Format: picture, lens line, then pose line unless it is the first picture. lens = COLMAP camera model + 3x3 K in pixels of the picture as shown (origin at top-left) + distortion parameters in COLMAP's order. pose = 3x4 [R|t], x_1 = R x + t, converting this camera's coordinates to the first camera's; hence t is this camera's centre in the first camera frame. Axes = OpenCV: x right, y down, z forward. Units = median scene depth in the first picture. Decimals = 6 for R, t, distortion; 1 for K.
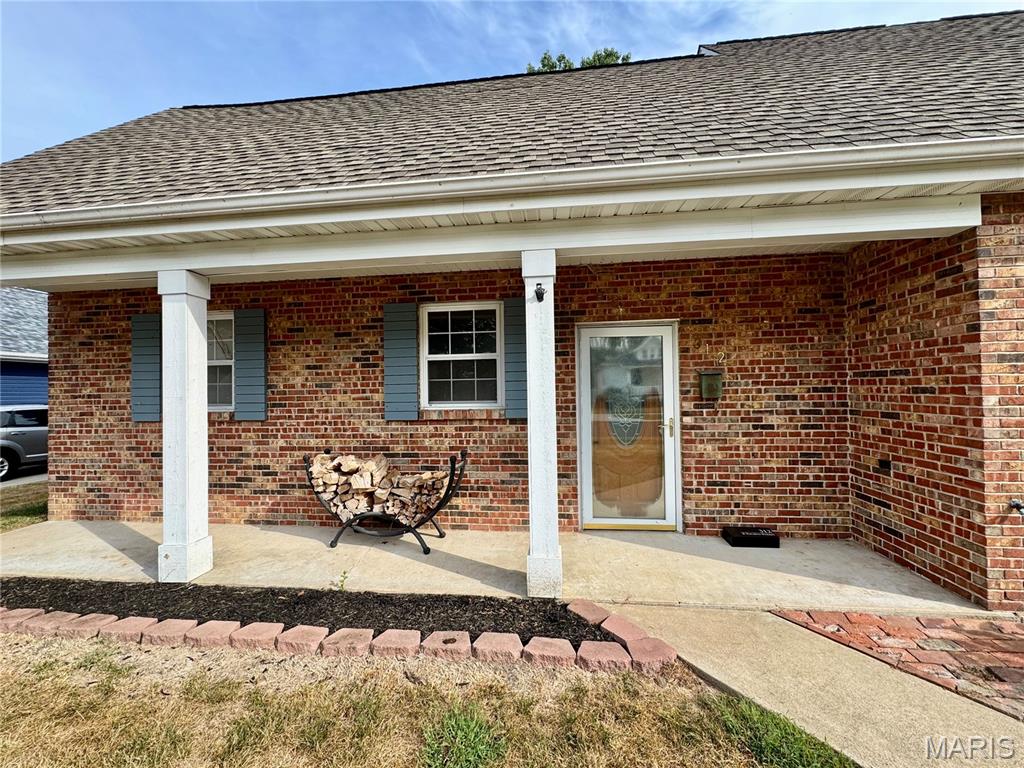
lens RADIAL K [[410.1, 0, 516.7], [0, 410.1, 375.7], [0, 0, 1]] dist [-0.002322, -0.000433]
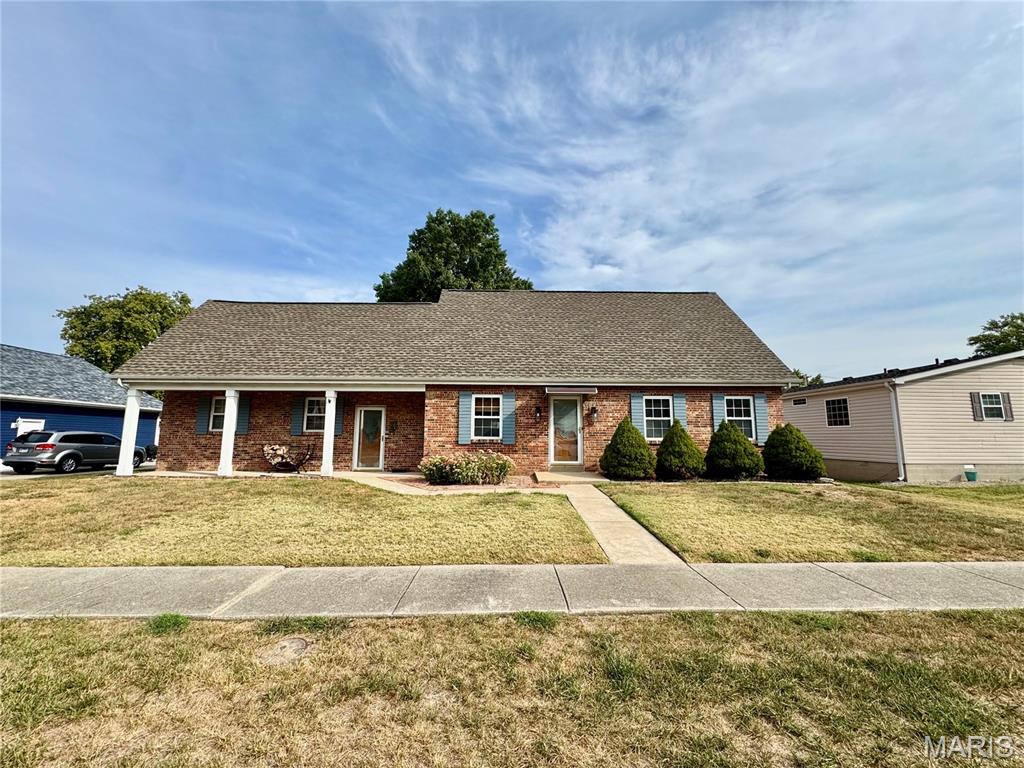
lens RADIAL K [[410.1, 0, 516.6], [0, 410.1, 379.9], [0, 0, 1]] dist [-0.002322, -0.000433]
pose [[0.990994, 0.040145, 0.127746, 0.937986], [-0.026335, 0.993801, -0.108013, -0.013843], [-0.131290, 0.103676, 0.985908, -2.259817]]
